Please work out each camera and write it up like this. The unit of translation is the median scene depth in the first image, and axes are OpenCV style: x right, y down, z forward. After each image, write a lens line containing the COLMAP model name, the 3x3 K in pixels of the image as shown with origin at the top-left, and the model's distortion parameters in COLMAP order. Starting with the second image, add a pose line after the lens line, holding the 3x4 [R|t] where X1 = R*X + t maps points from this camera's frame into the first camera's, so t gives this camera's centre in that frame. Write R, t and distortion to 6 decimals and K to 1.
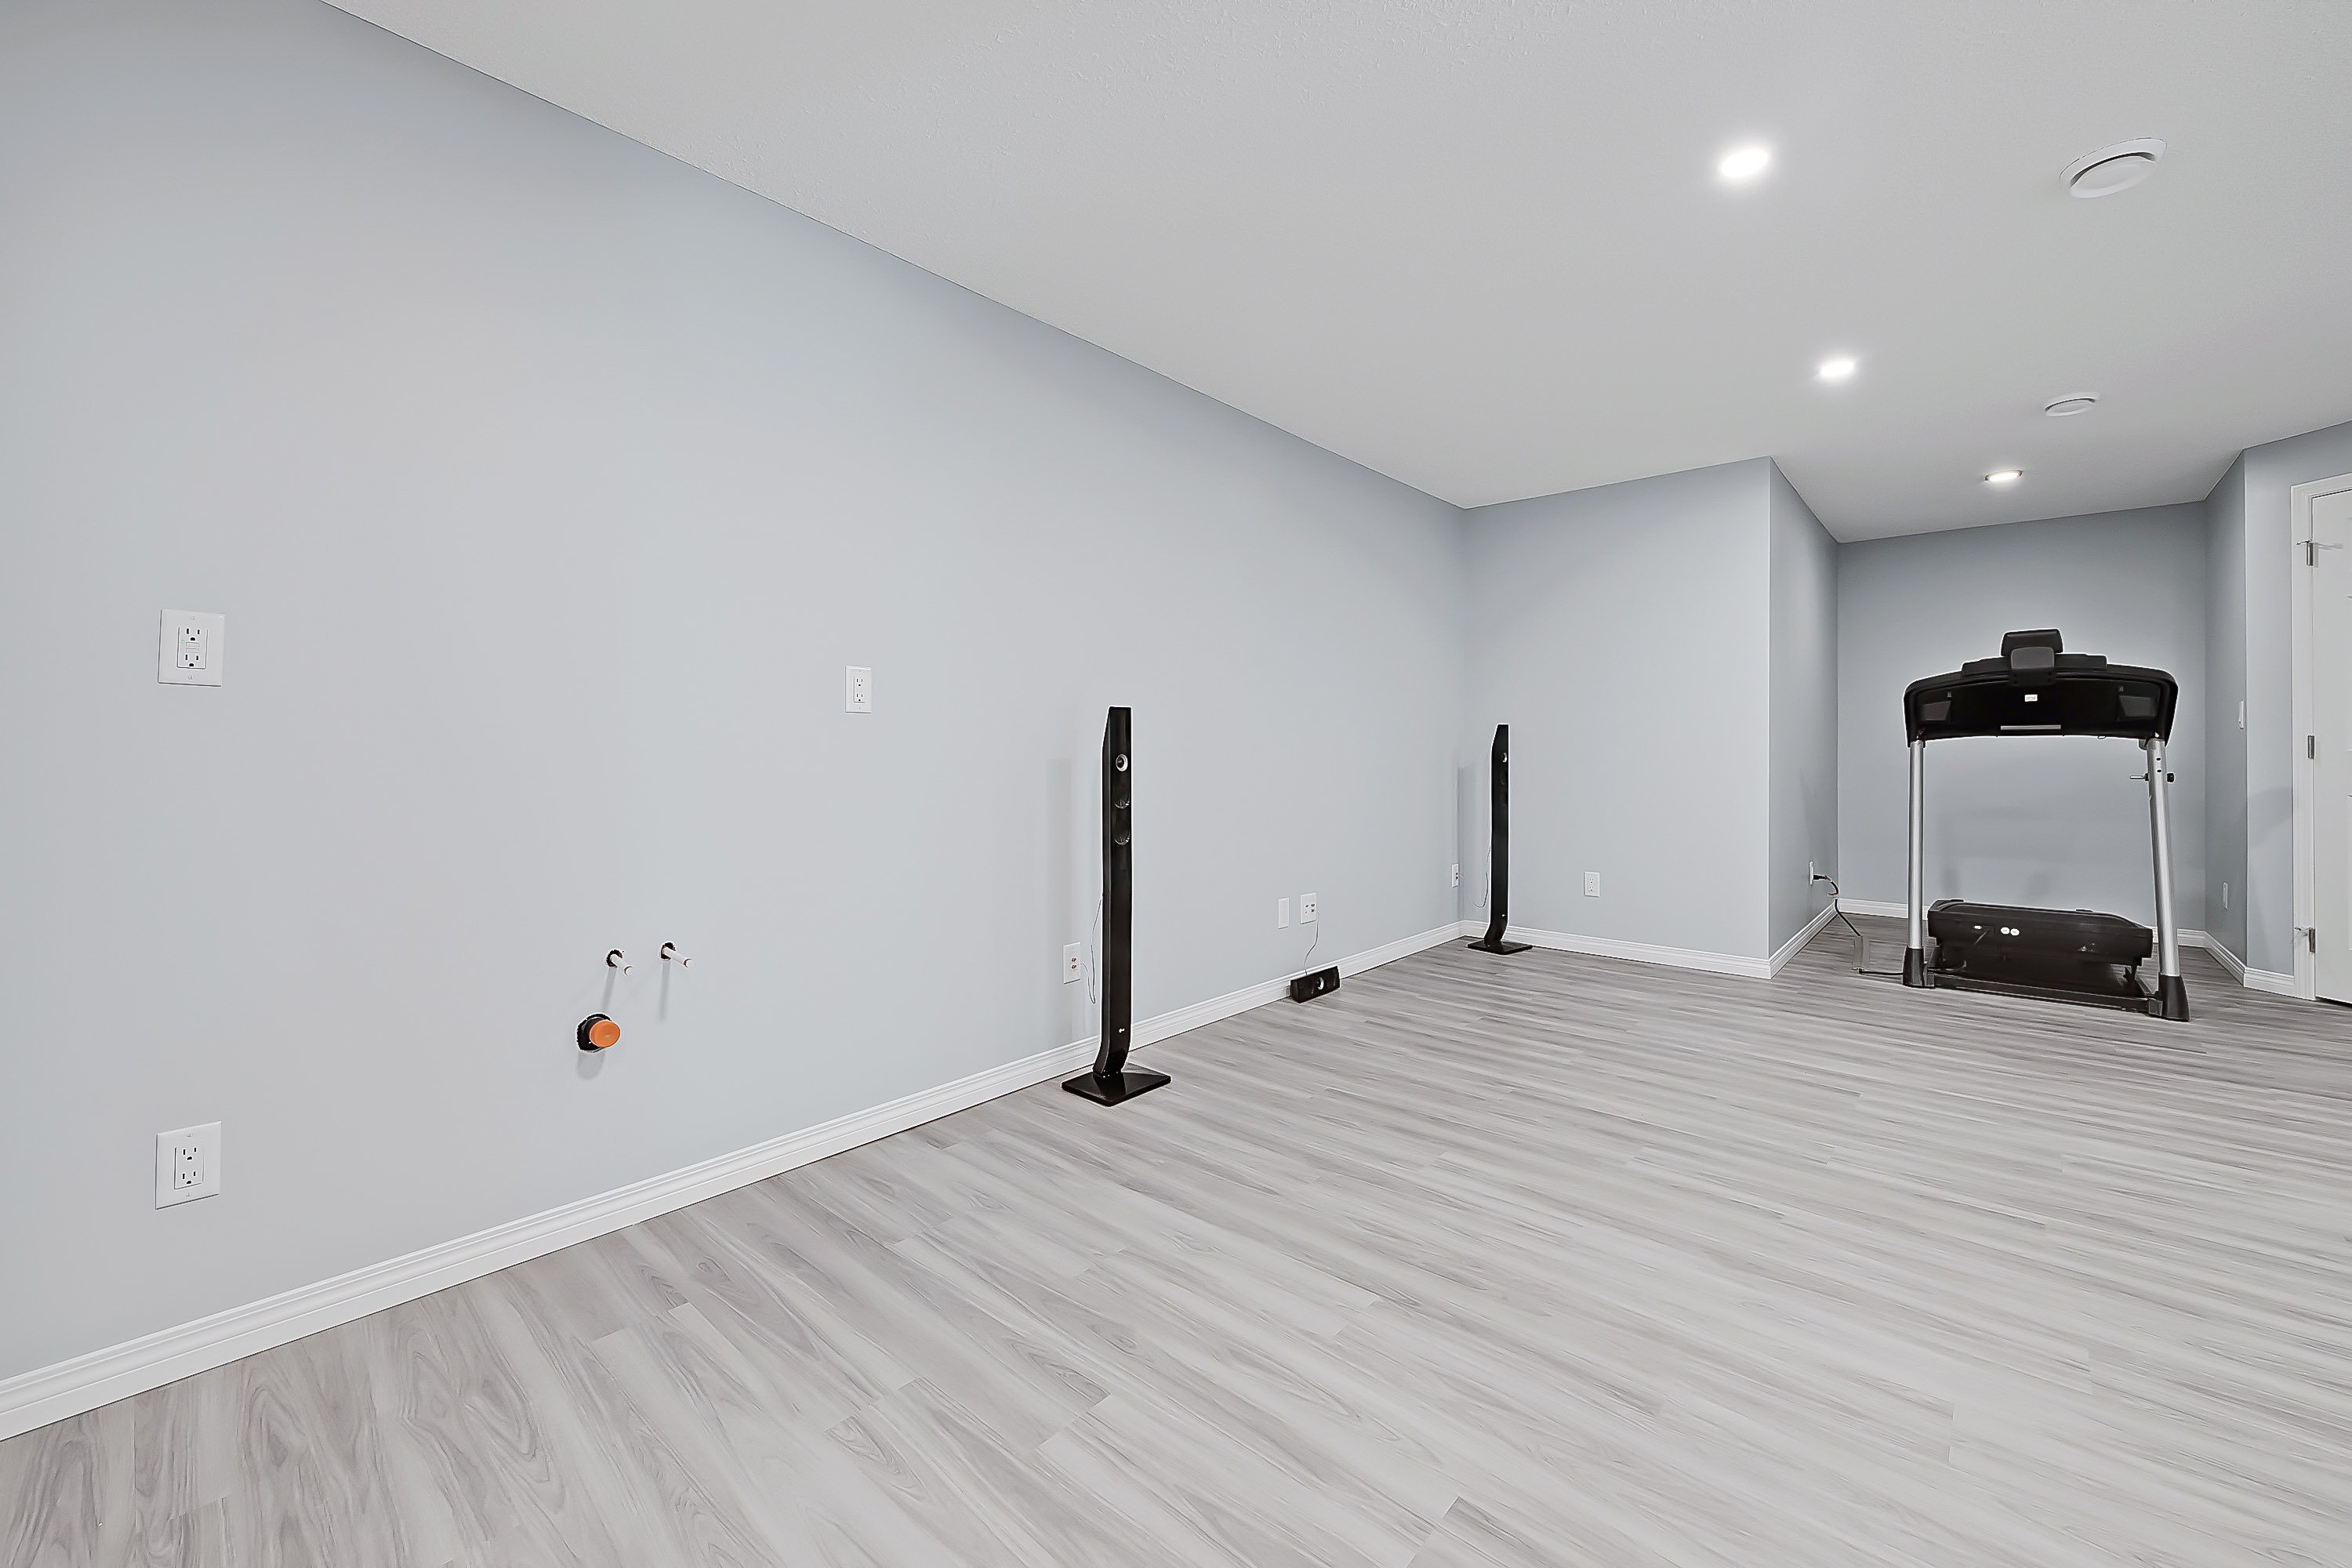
lens RADIAL K [[926.5, 0, 1175.3], [0, 926.5, 764.0], [0, 0, 1]] dist [-0.001227, -0.000145]
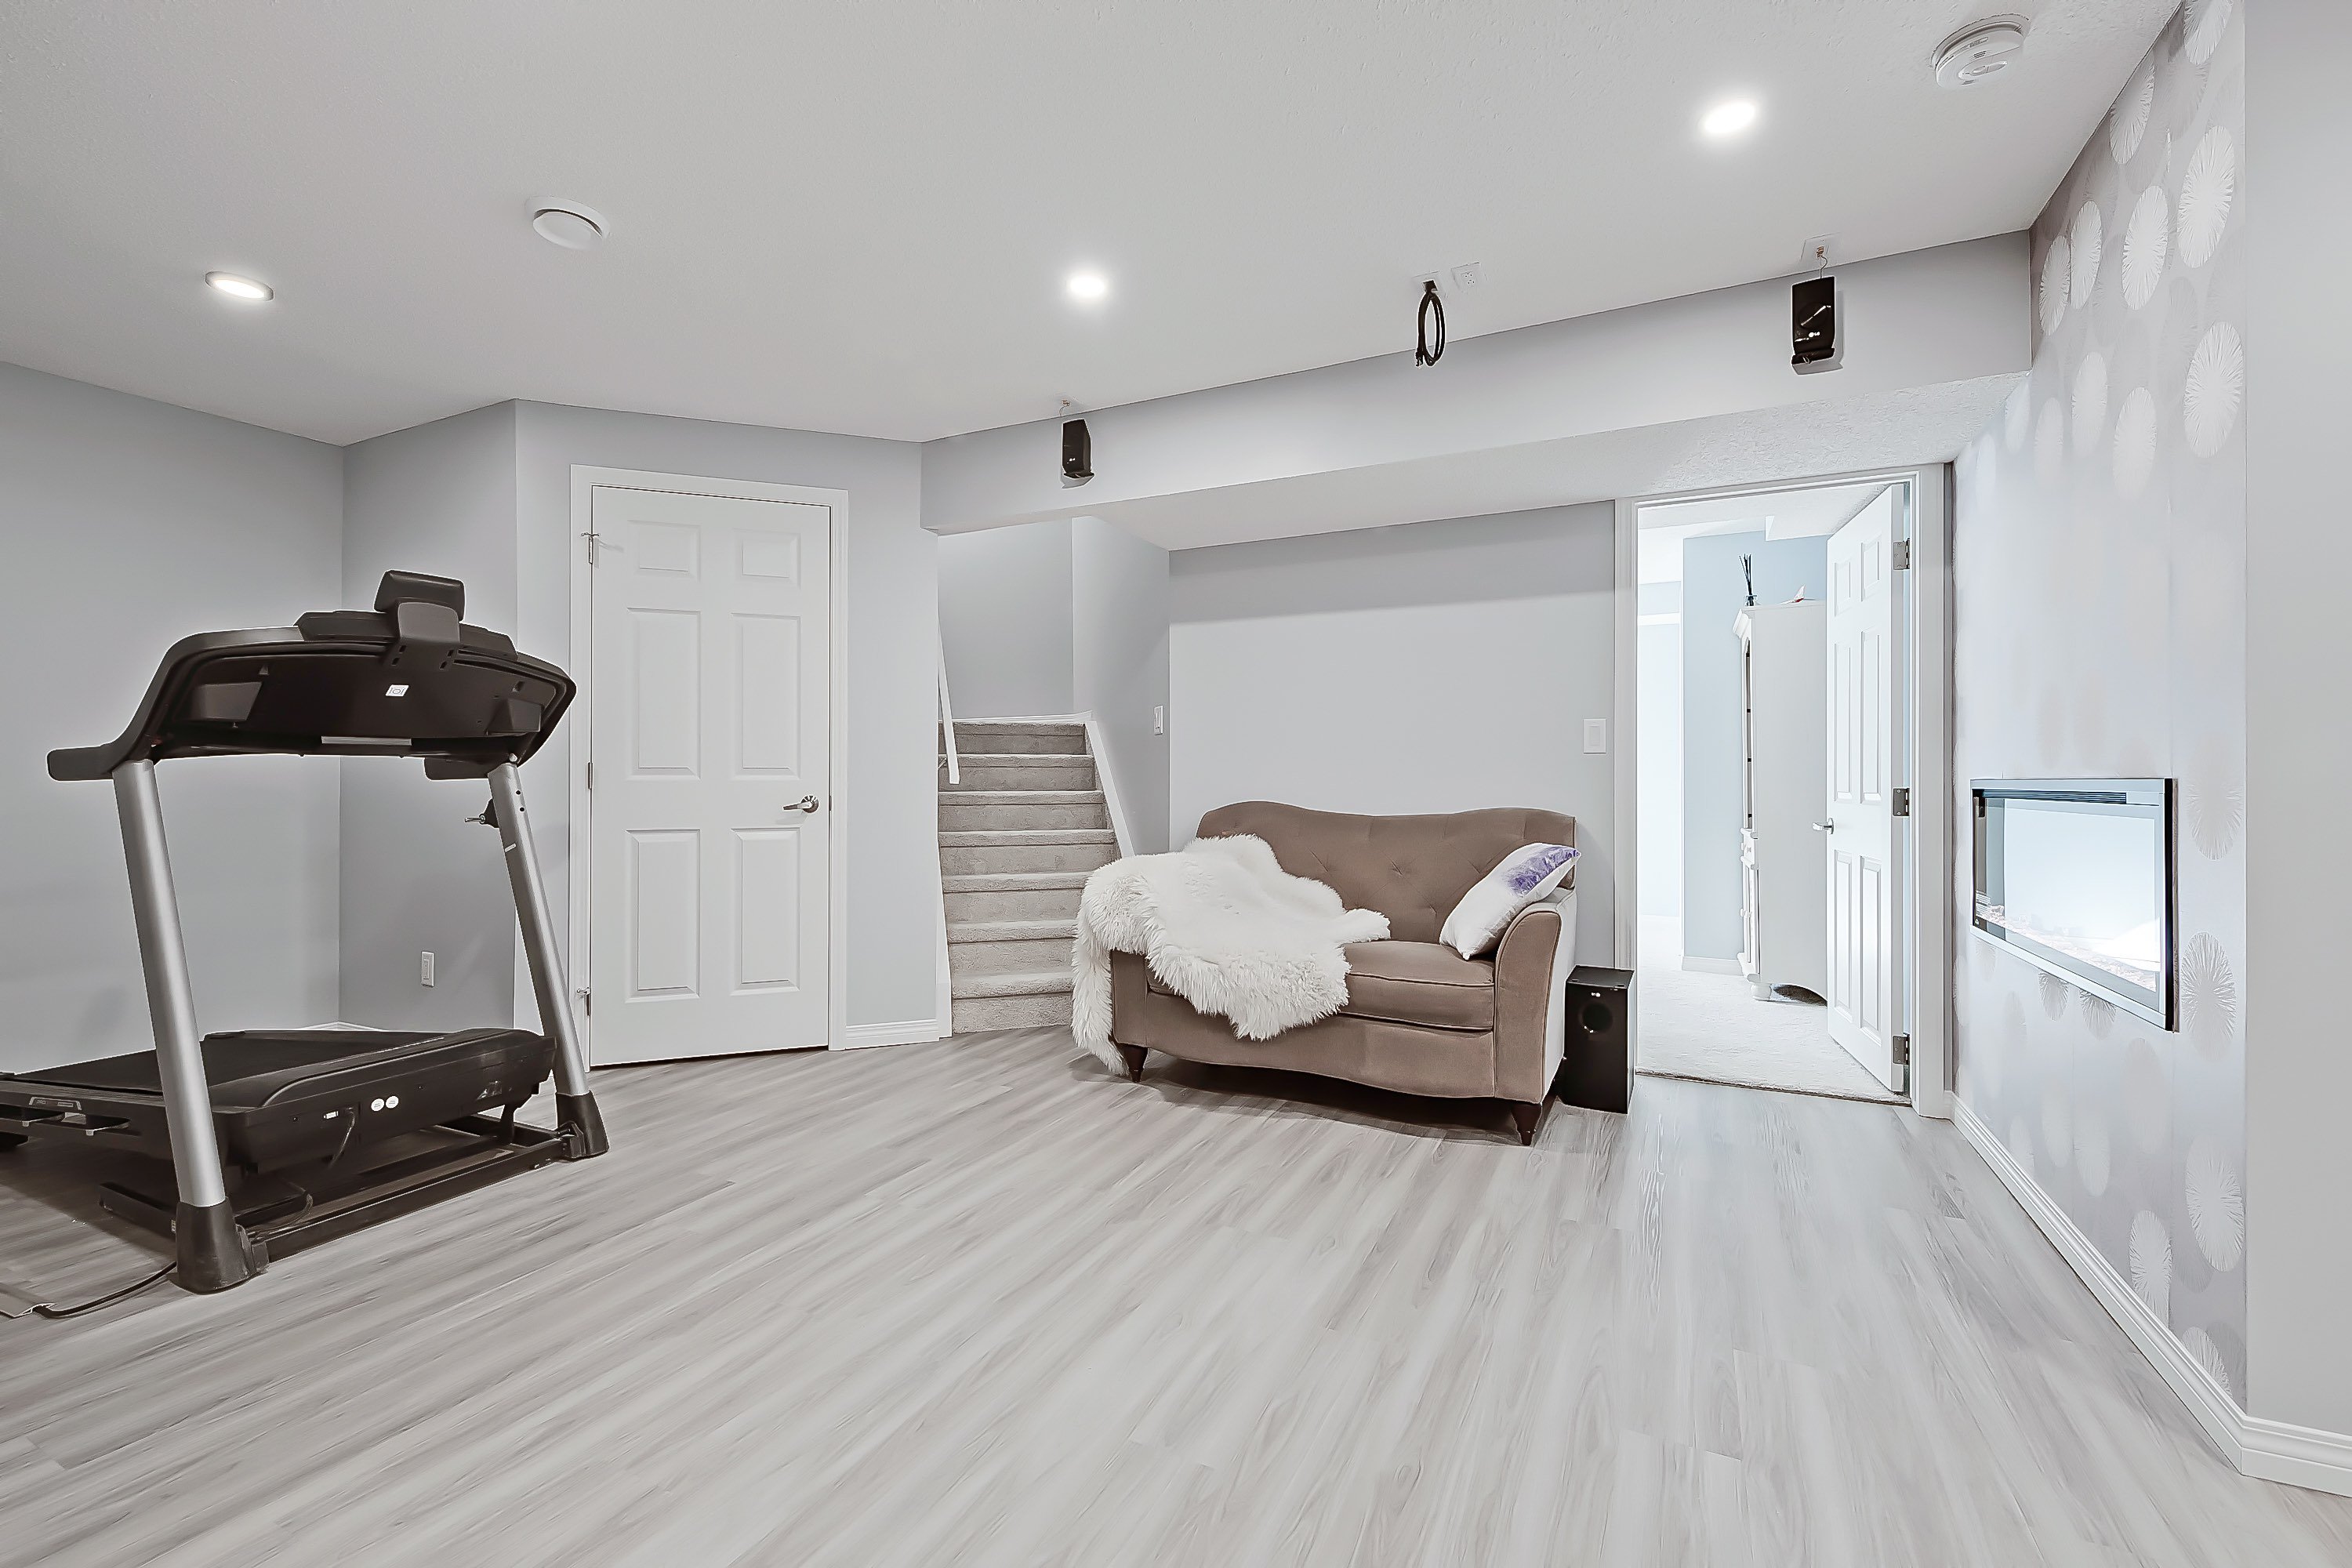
lens RADIAL K [[1008.6, 0, 1175.0], [0, 1008.6, 778.9], [0, 0, 1]] dist [-0.002065, -0.000159]
pose [[-0.268916, 0.005829, 0.963146, 0.195620], [0.011450, 0.999930, -0.002855, -0.009183], [-0.963096, 0.010260, -0.268964, 0.740141]]
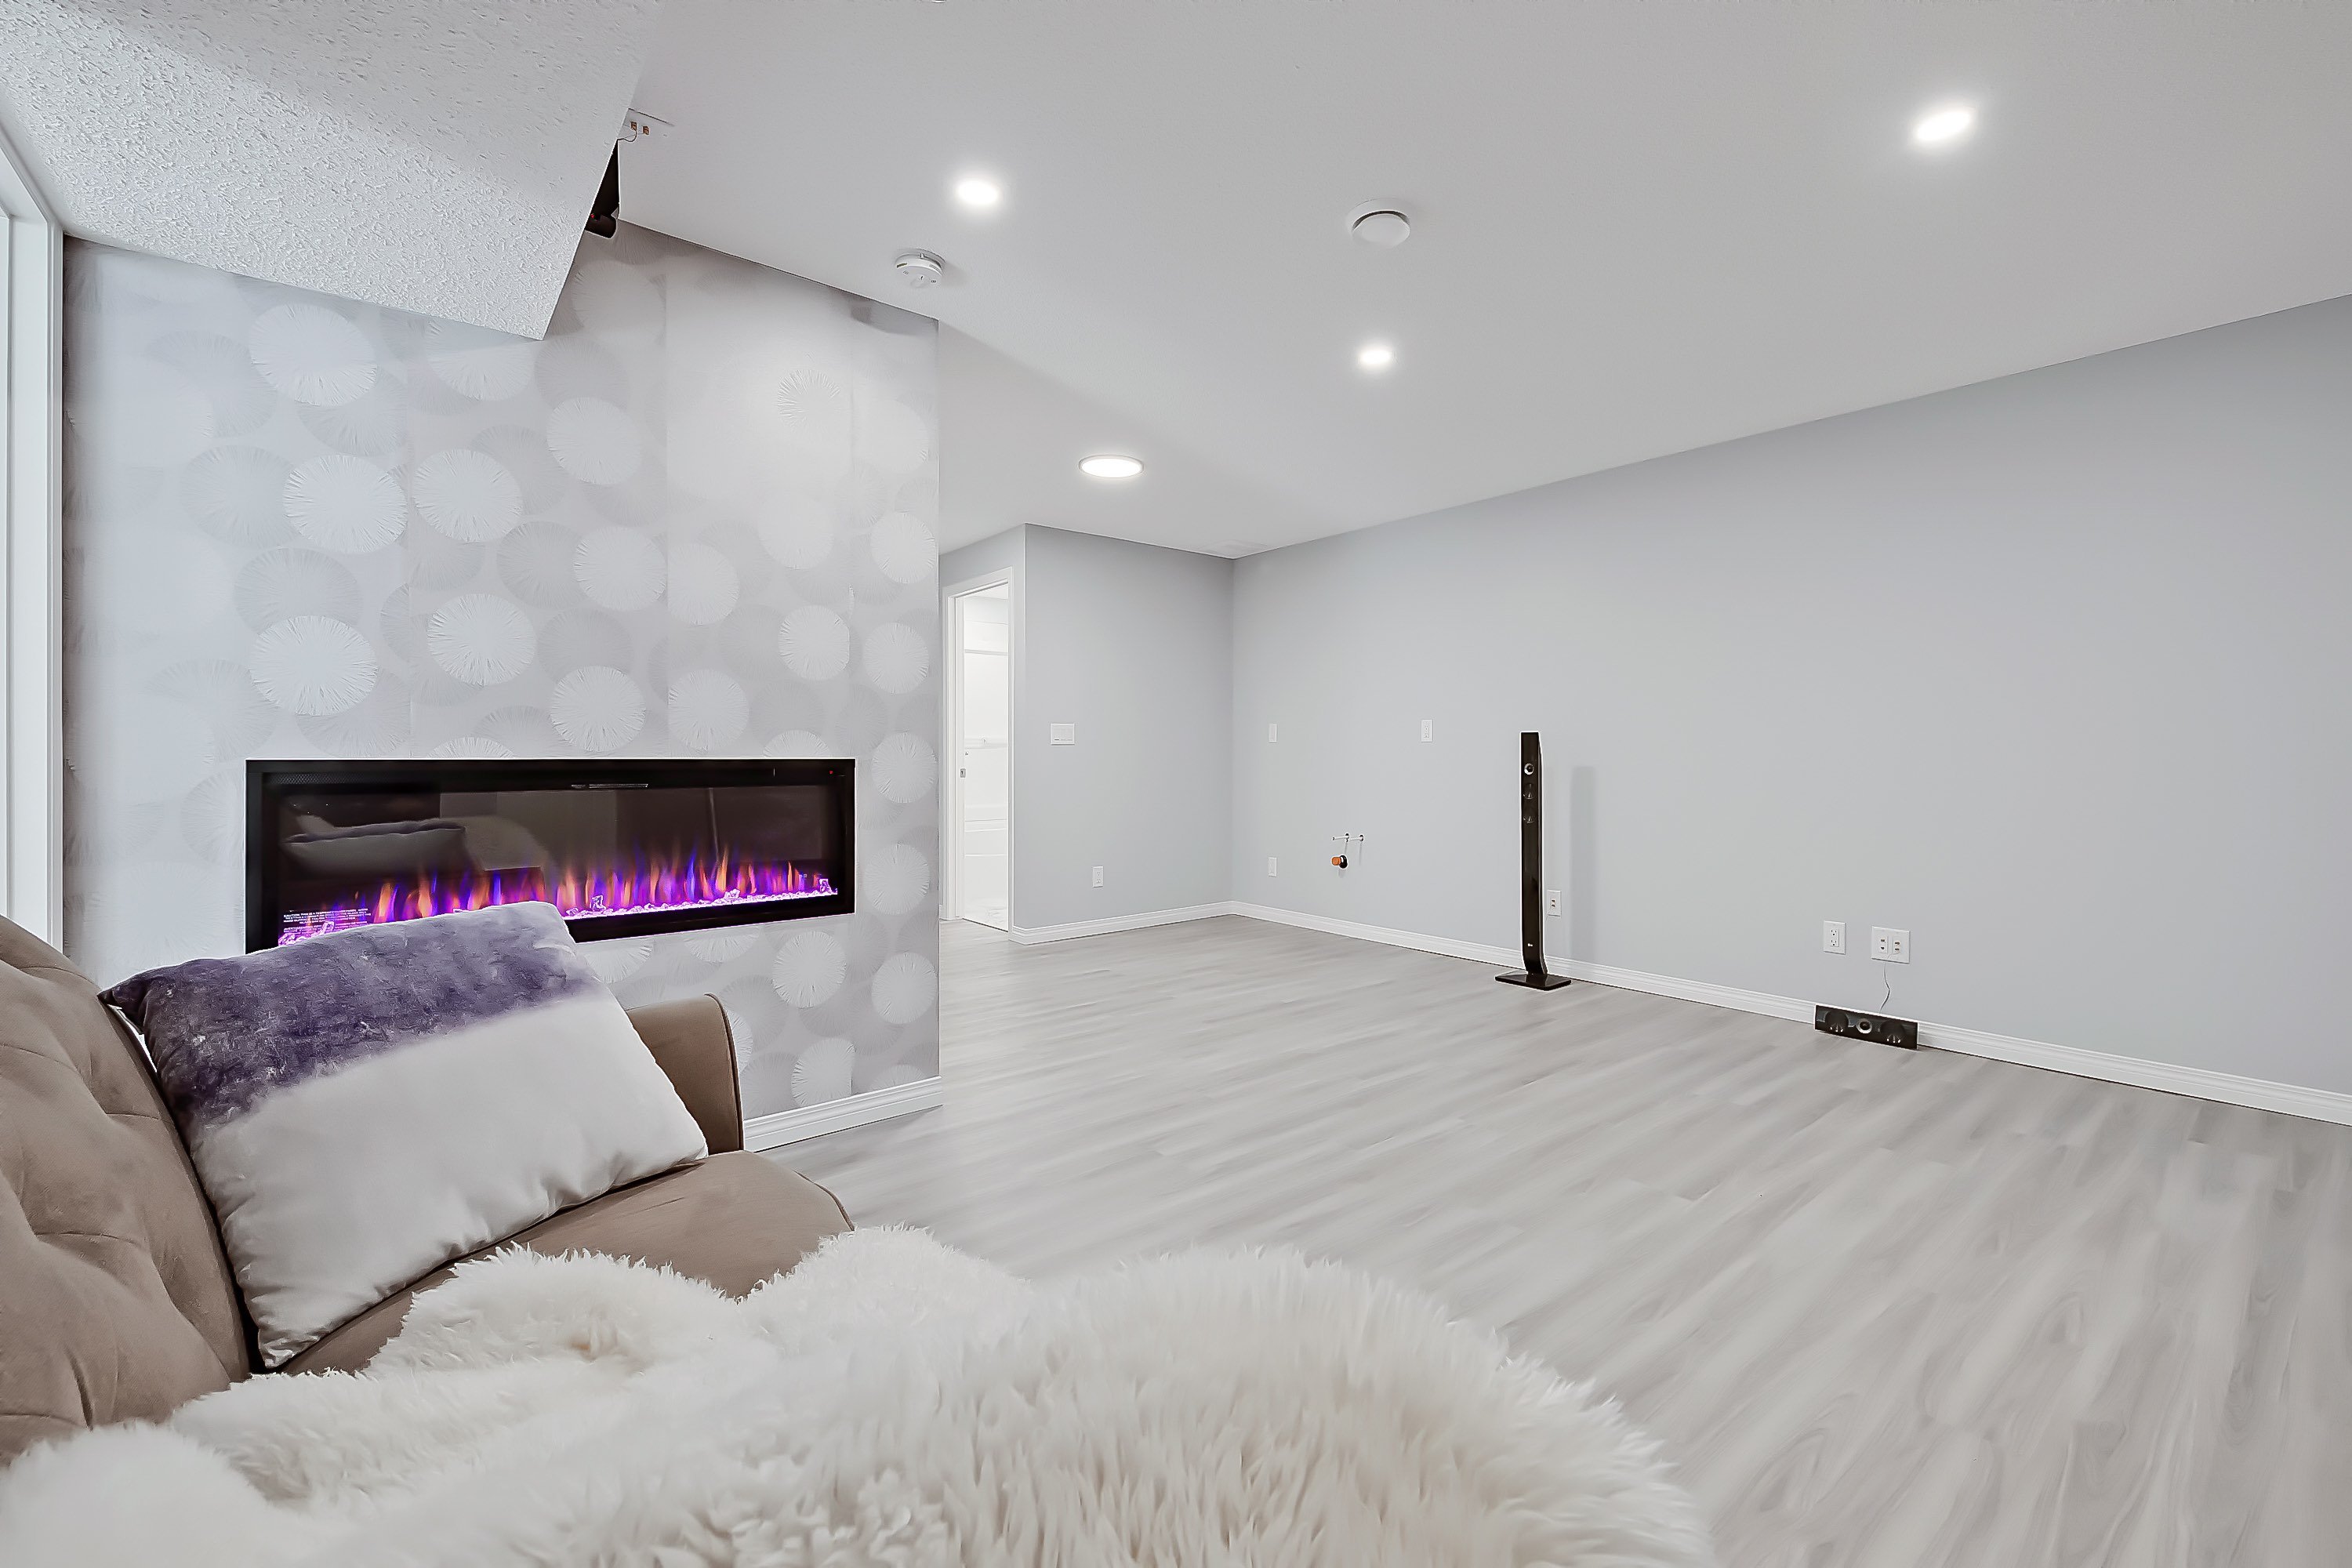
lens RADIAL K [[926.5, 0, 1178.4], [0, 926.5, 766.7], [0, 0, 1]] dist [-0.001227, -0.000145]
pose [[-0.166418, 0.010770, -0.985996, 1.198851], [-0.011885, 0.999846, 0.012927, -0.014176], [0.985984, 0.013870, -0.166264, 0.530057]]
